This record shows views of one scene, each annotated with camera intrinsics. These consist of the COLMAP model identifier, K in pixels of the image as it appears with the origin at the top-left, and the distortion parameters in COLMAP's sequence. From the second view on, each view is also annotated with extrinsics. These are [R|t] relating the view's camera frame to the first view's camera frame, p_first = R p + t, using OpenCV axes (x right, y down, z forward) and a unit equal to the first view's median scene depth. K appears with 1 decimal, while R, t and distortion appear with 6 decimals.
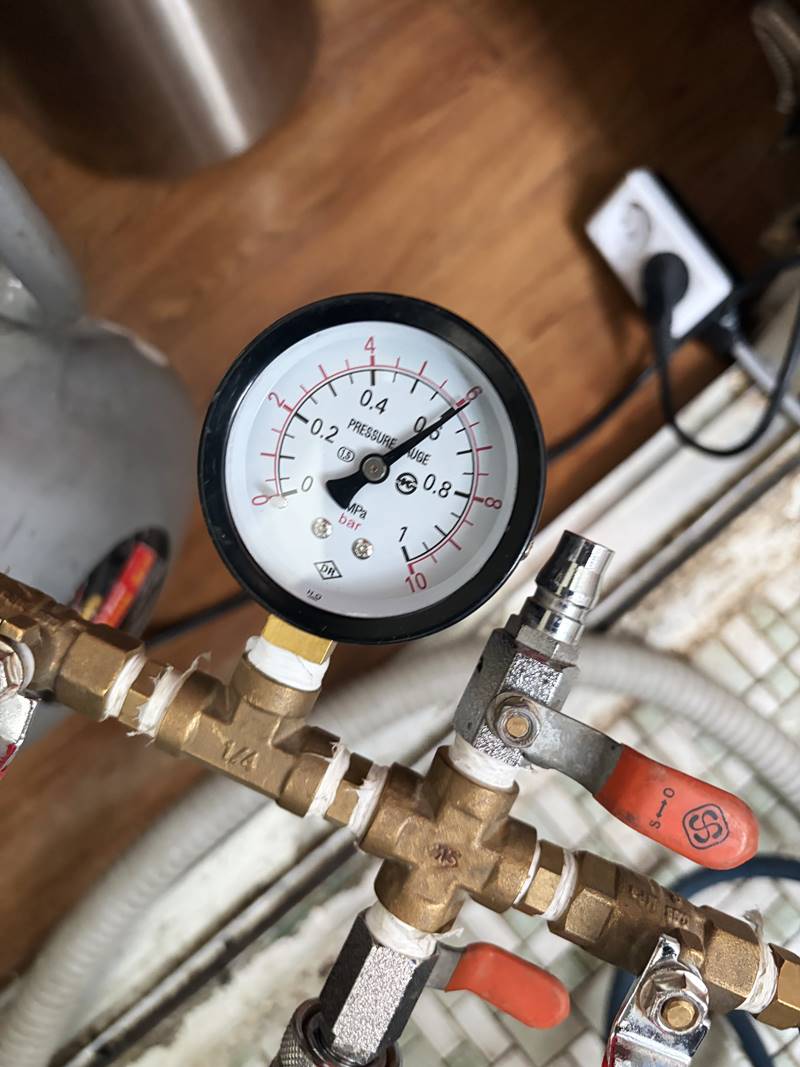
lens RADIAL K [[837.2, 0, 401.0], [0, 837.2, 522.8], [0, 0, 1]] dist [-0.006743, 0.000912]
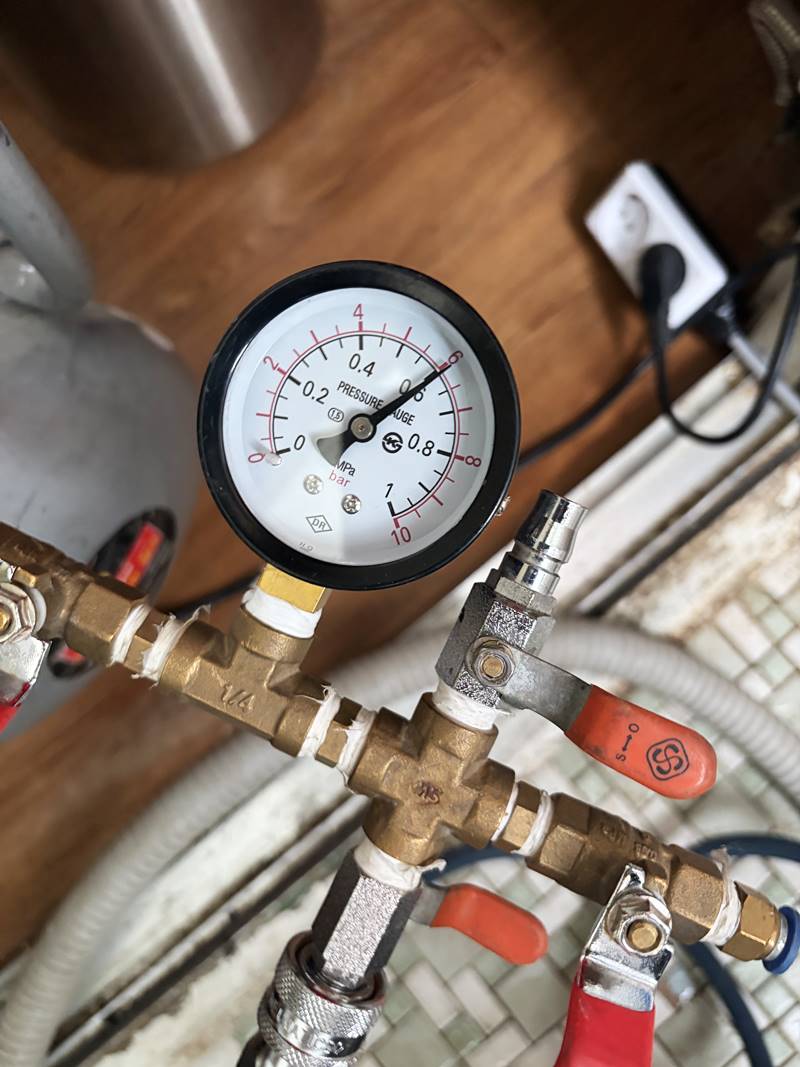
lens RADIAL K [[835.0, 0, 400.0], [0, 835.0, 533.5], [0, 0, 1]] dist [-0.001321, -0.004550]
pose [[0.999940, 0.003985, -0.010222, 0.026236], [-0.003863, 0.999921, 0.011926, 0.053341], [0.010269, -0.011886, 0.999877, -0.065254]]
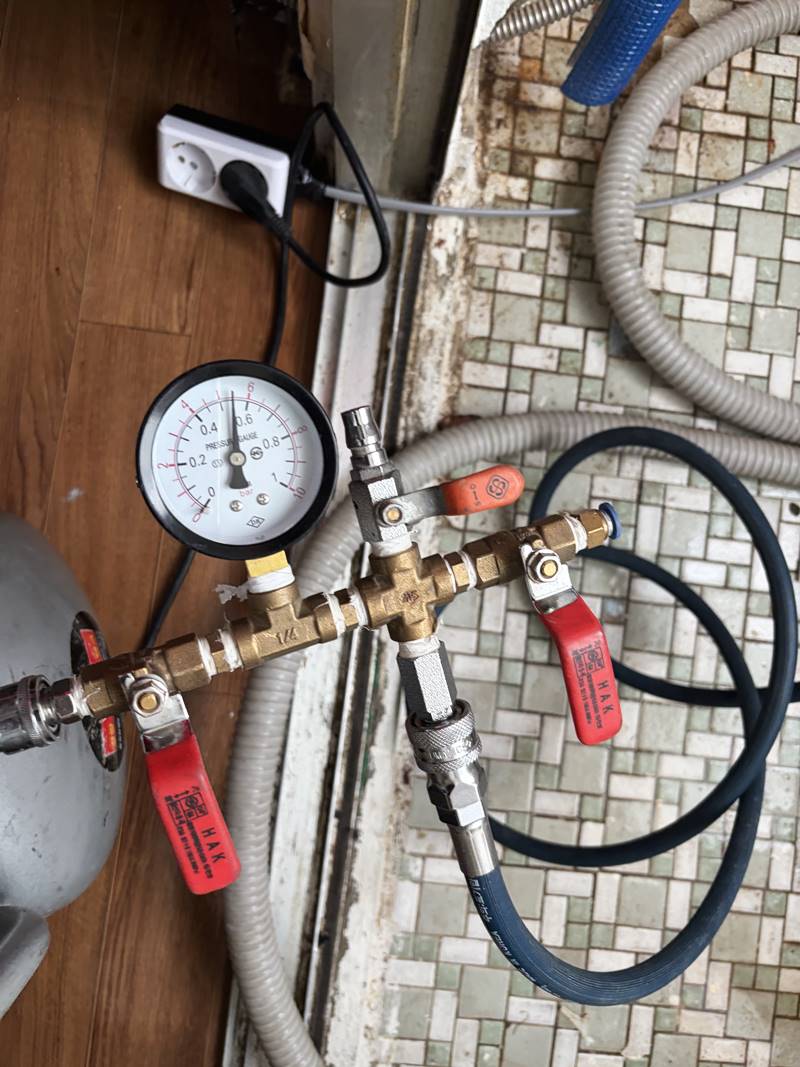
lens RADIAL K [[835.0, 0, 400.0], [0, 835.0, 533.5], [0, 0, 1]] dist [-0.001321, -0.004550]
pose [[0.723189, -0.671292, 0.162368, -0.159708], [0.638135, 0.739392, 0.214671, -0.098811], [-0.264160, -0.051635, 0.963096, -0.700075]]
